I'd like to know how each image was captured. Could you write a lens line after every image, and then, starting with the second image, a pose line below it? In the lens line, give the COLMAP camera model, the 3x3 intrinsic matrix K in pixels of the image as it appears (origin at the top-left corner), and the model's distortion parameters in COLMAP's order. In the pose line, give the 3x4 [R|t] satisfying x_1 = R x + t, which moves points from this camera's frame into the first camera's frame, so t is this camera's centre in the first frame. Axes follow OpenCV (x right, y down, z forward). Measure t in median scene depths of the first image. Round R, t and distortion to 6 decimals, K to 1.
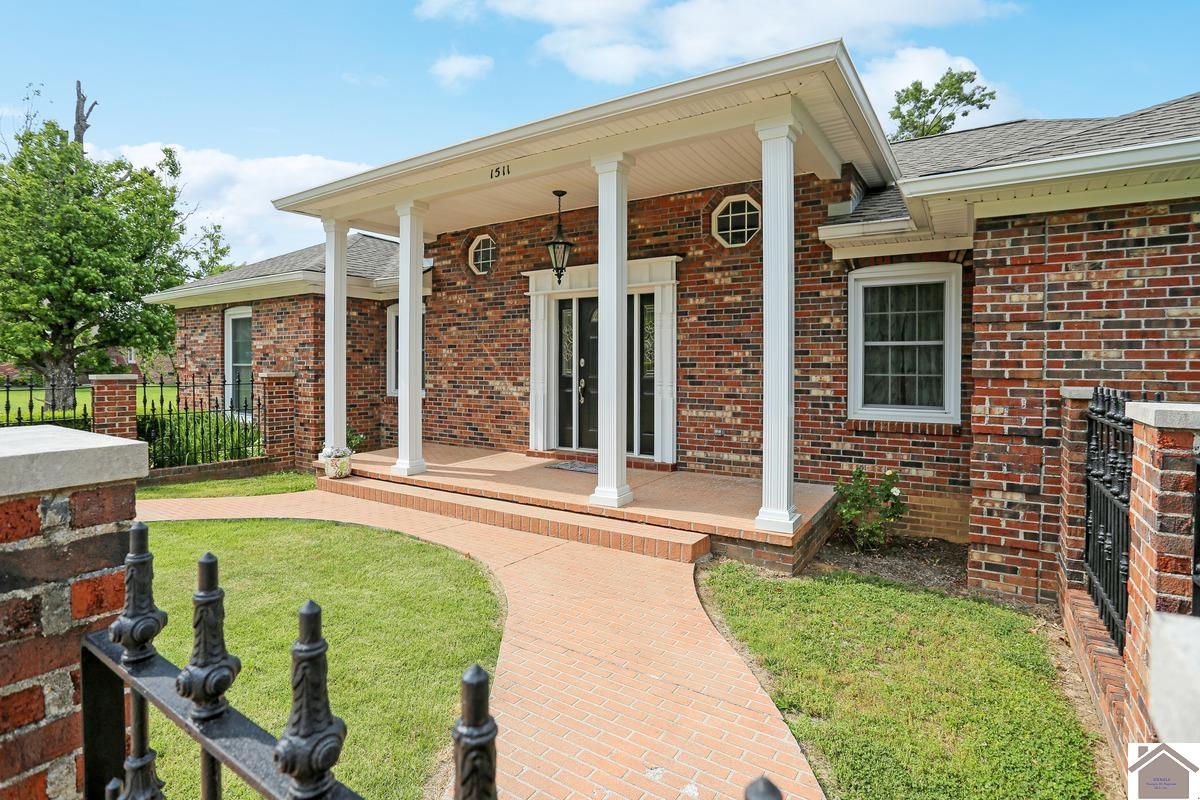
lens RADIAL K [[589.2, 0, 607.0], [0, 589.2, 370.9], [0, 0, 1]] dist [-0.066406, 0.029412]
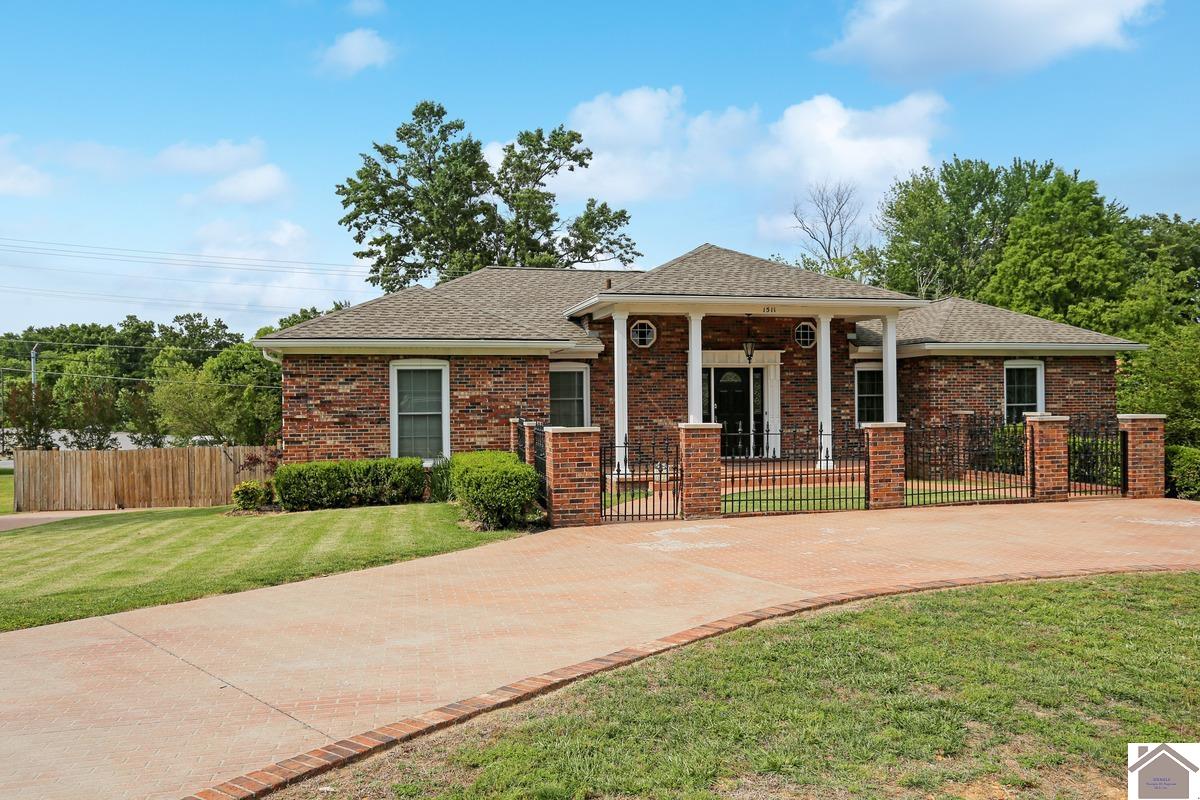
lens RADIAL K [[786.4, 0, 600.0], [0, 786.4, 400.0], [0, 0, 1]] dist [-0.021458, 0.003588]
pose [[0.703985, -0.012492, 0.710105, -2.140256], [0.021666, 0.999758, -0.003892, -0.034171], [-0.709885, 0.018125, 0.704085, -0.394141]]
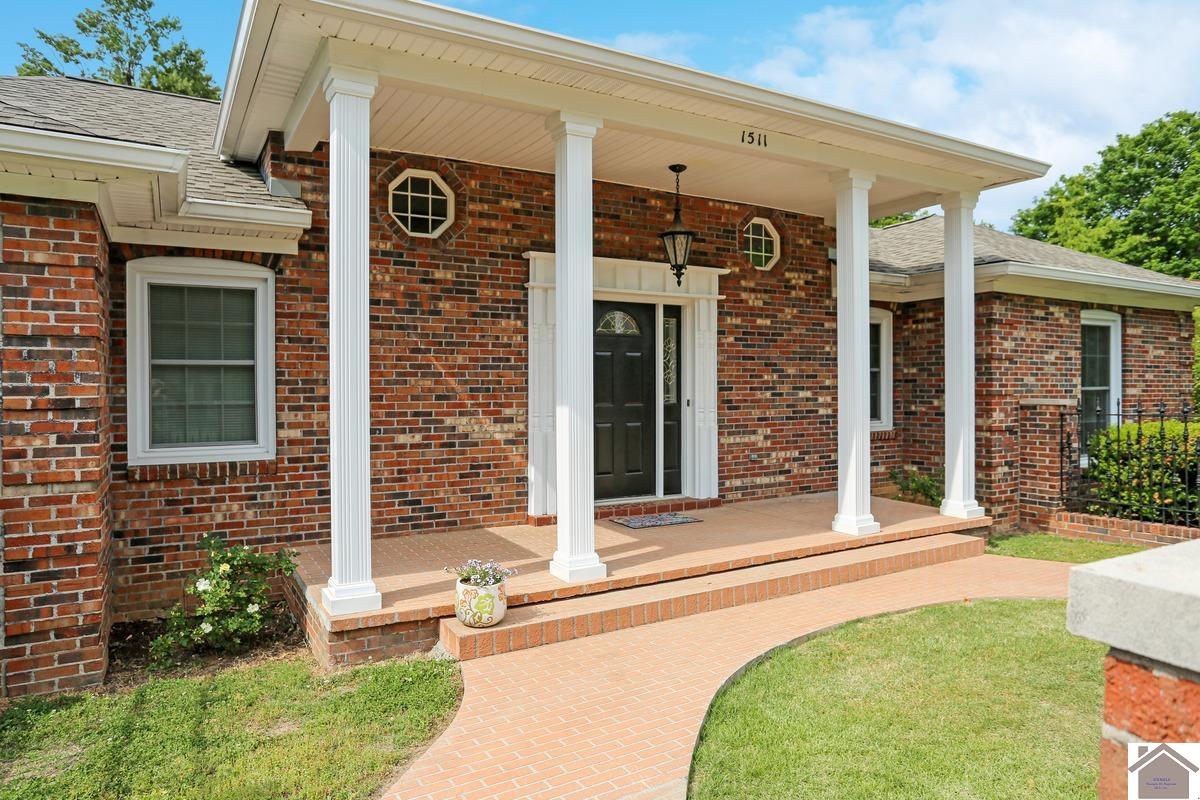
lens RADIAL K [[742.3, 0, 591.0], [0, 742.3, 395.0], [0, 0, 1]] dist [-0.033834, 0.000881]
pose [[0.475427, -0.013830, 0.879647, -0.992117], [0.016406, 0.999842, 0.006853, -0.011435], [-0.879602, 0.011173, 0.475579, 0.631432]]
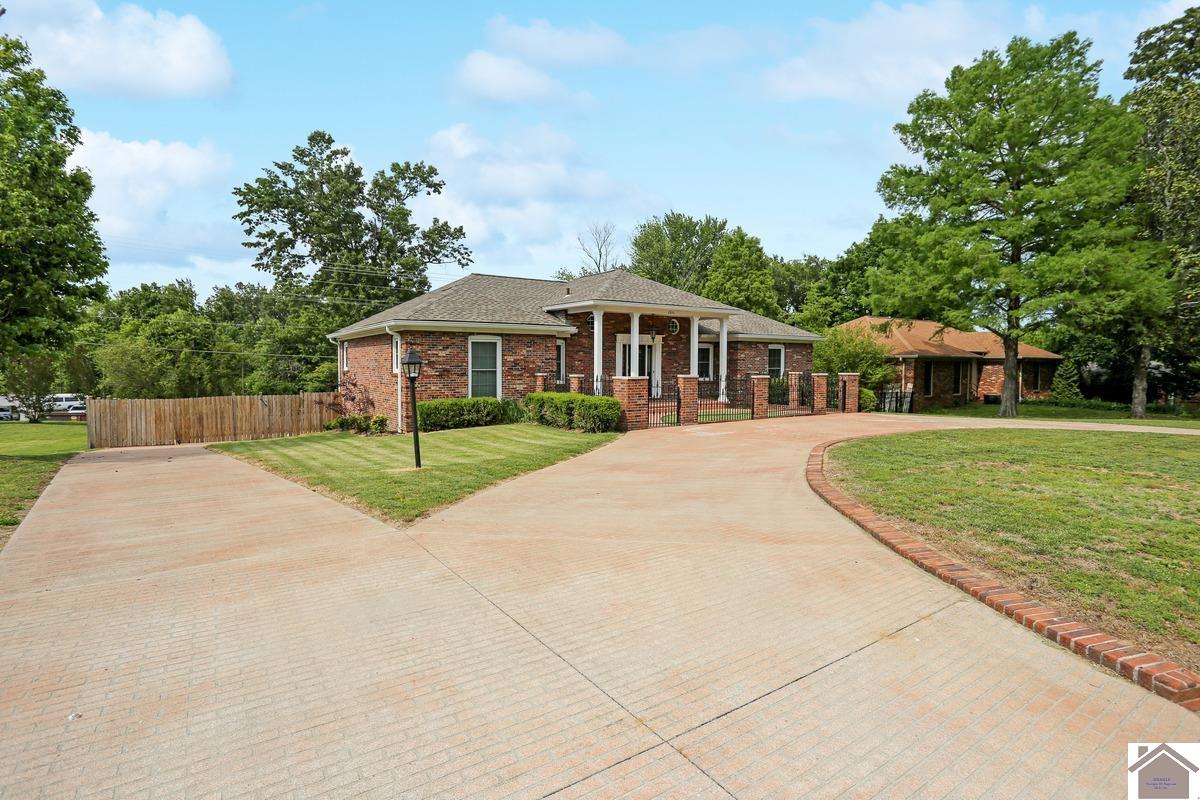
lens RADIAL K [[589.2, 0, 607.0], [0, 589.2, 370.9], [0, 0, 1]] dist [-0.066406, 0.029412]
pose [[0.395521, -0.013613, 0.918356, -3.058825], [0.012267, 0.999879, 0.009538, -0.029191], [-0.918375, 0.007493, 0.395640, -0.028101]]
